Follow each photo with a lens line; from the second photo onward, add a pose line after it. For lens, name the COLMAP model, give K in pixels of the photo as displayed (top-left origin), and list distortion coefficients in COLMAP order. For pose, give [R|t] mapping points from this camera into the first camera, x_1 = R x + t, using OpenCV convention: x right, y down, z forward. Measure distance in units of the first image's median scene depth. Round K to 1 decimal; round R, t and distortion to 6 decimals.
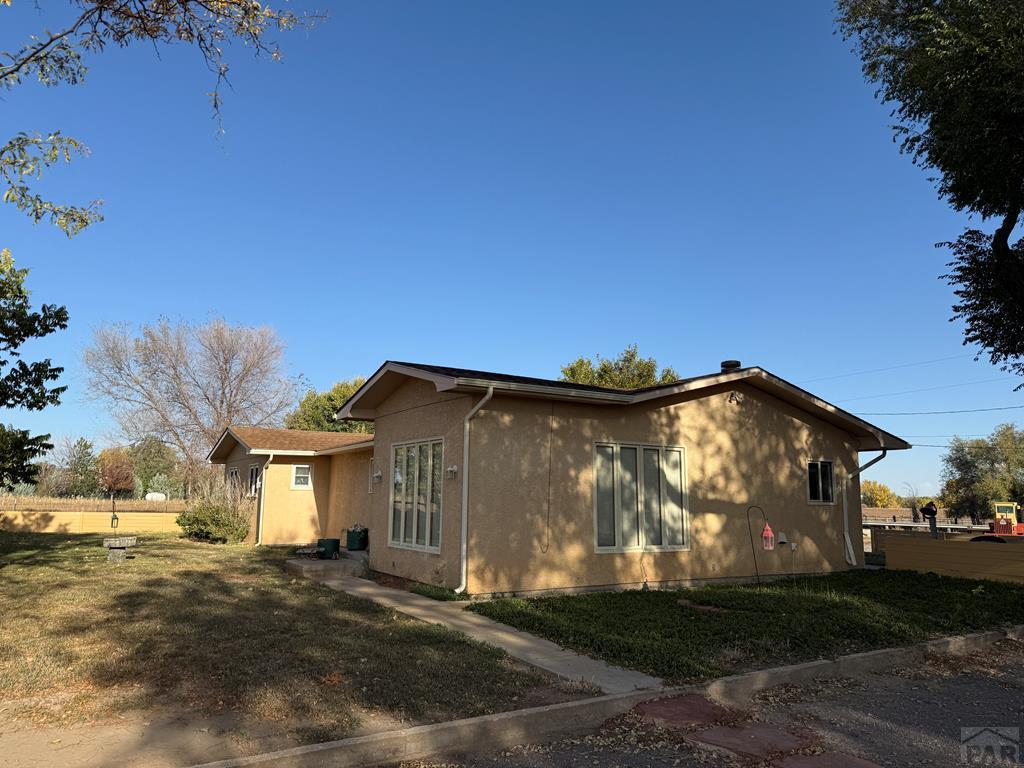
lens RADIAL K [[701.5, 0, 512.0], [0, 701.5, 384.0], [0, 0, 1]] dist [-0.029582, -0.002806]
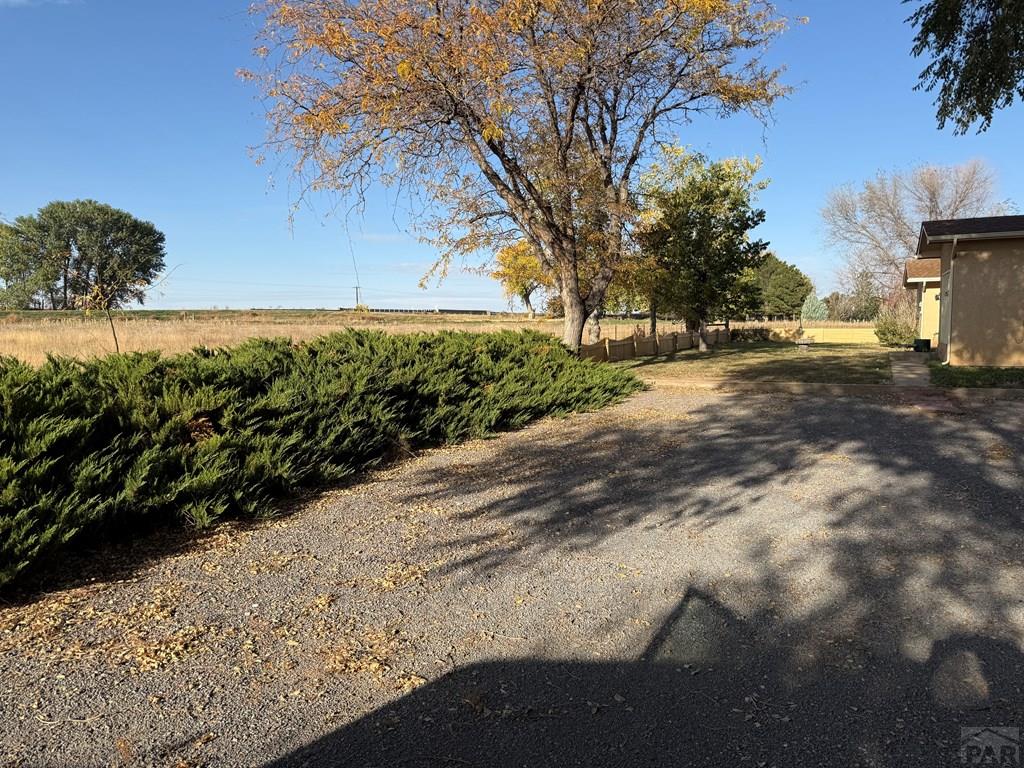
lens RADIAL K [[701.5, 0, 512.0], [0, 701.5, 384.0], [0, 0, 1]] dist [-0.029582, -0.002806]
pose [[0.495728, 0.059984, -0.866404, 0.782475], [0.156082, 0.975216, 0.156822, -0.071086], [0.854338, -0.212971, 0.474079, -0.627809]]
